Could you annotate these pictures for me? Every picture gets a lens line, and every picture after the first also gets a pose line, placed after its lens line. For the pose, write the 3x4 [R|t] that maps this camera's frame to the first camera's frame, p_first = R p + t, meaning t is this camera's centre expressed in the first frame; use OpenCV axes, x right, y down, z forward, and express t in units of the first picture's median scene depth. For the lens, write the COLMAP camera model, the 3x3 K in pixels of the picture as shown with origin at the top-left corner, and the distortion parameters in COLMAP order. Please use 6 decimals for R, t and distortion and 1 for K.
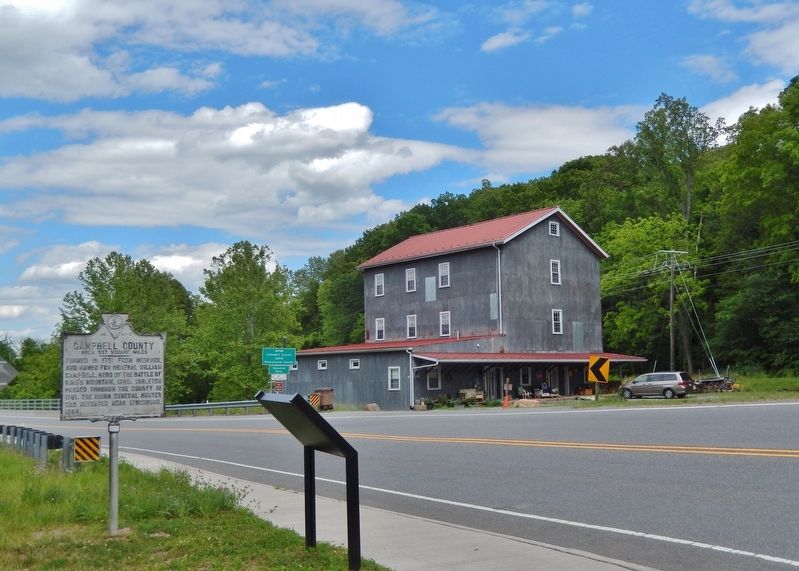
lens RADIAL K [[770.7, 0, 403.8], [0, 770.7, 293.3], [0, 0, 1]] dist [-0.023383, 0.000000]
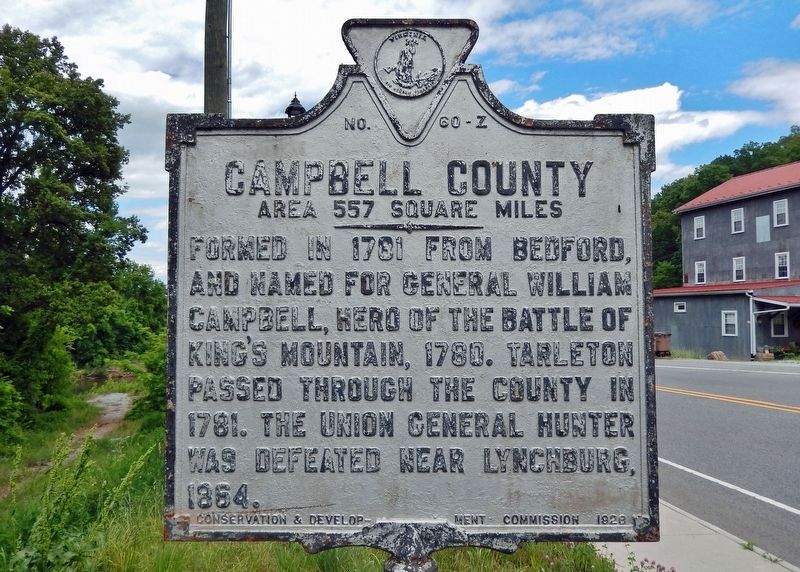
lens RADIAL K [[595.3, 0, 403.5], [0, 595.3, 286.4], [0, 0, 1]] dist [-0.001931, -0.000996]
pose [[0.907065, 0.000747, -0.420989, -0.068704], [0.023400, 0.998363, 0.052187, 0.019580], [0.420339, -0.057188, 0.905563, 0.188790]]
